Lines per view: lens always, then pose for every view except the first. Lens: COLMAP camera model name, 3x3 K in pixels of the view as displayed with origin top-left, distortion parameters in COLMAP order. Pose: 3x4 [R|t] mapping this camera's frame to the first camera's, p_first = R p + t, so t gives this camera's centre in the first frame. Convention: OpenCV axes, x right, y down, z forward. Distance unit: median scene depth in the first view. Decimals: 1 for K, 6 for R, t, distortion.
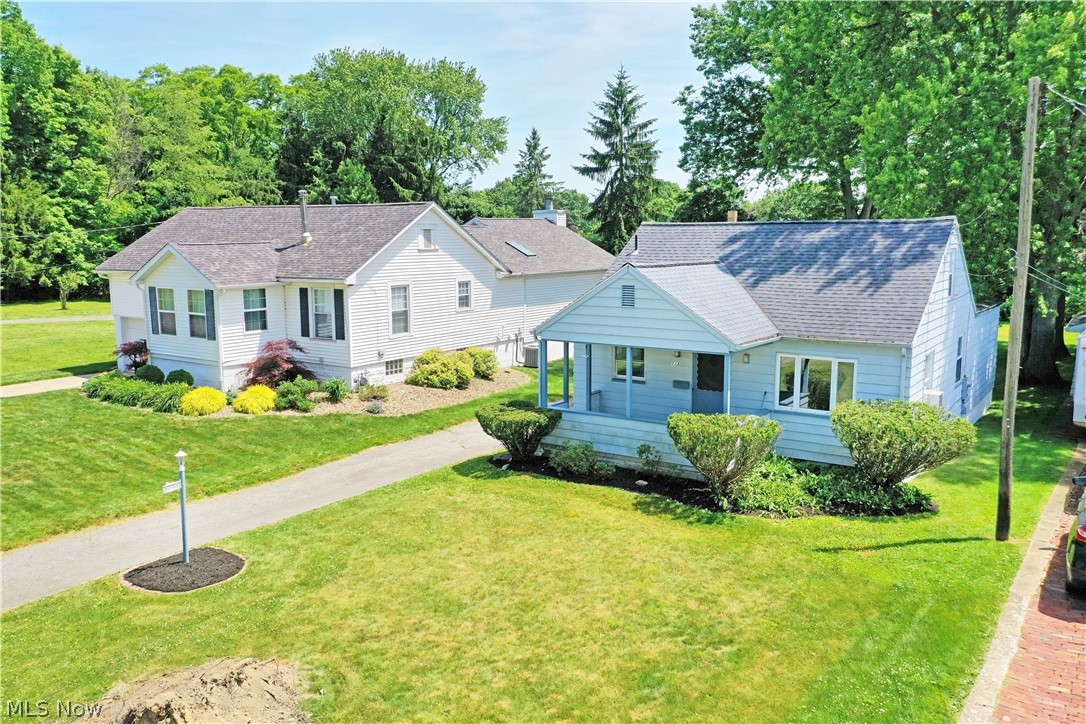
lens RADIAL K [[867.0, 0, 545.8], [0, 867.0, 360.1], [0, 0, 1]] dist [0.026077, -0.002763]
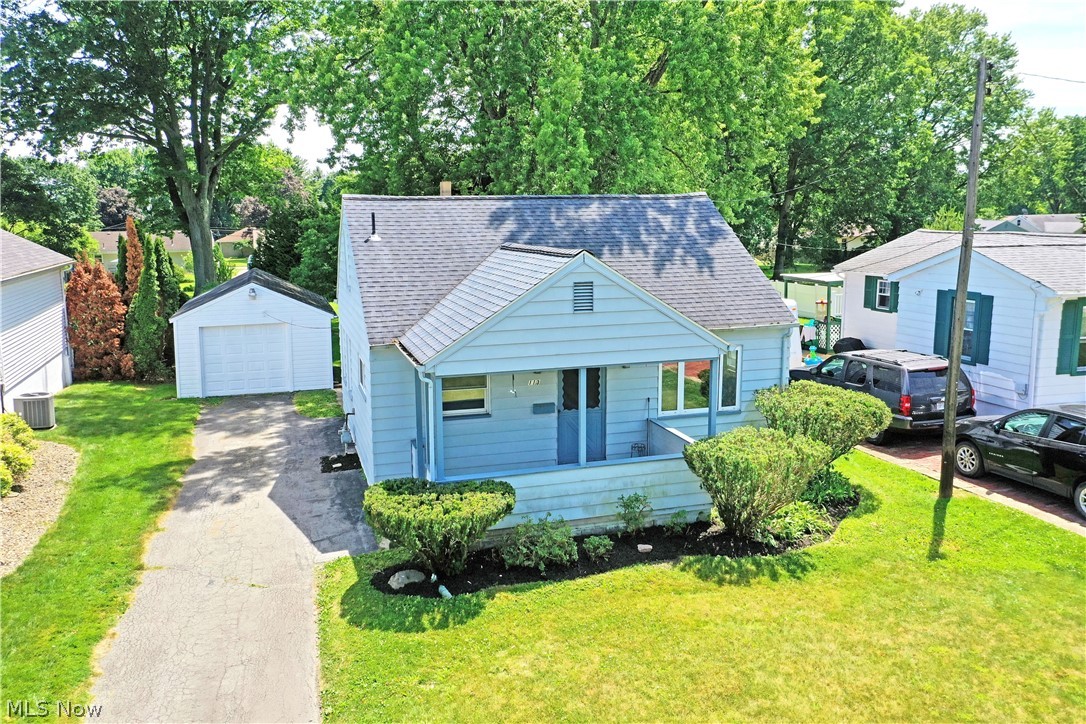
lens RADIAL K [[867.0, 0, 545.8], [0, 867.0, 360.1], [0, 0, 1]] dist [0.026077, -0.002763]
pose [[0.614890, -0.136517, 0.776707, -0.503754], [0.119173, 0.989677, 0.079604, -0.086893], [-0.779557, 0.043615, 0.624811, 0.613575]]
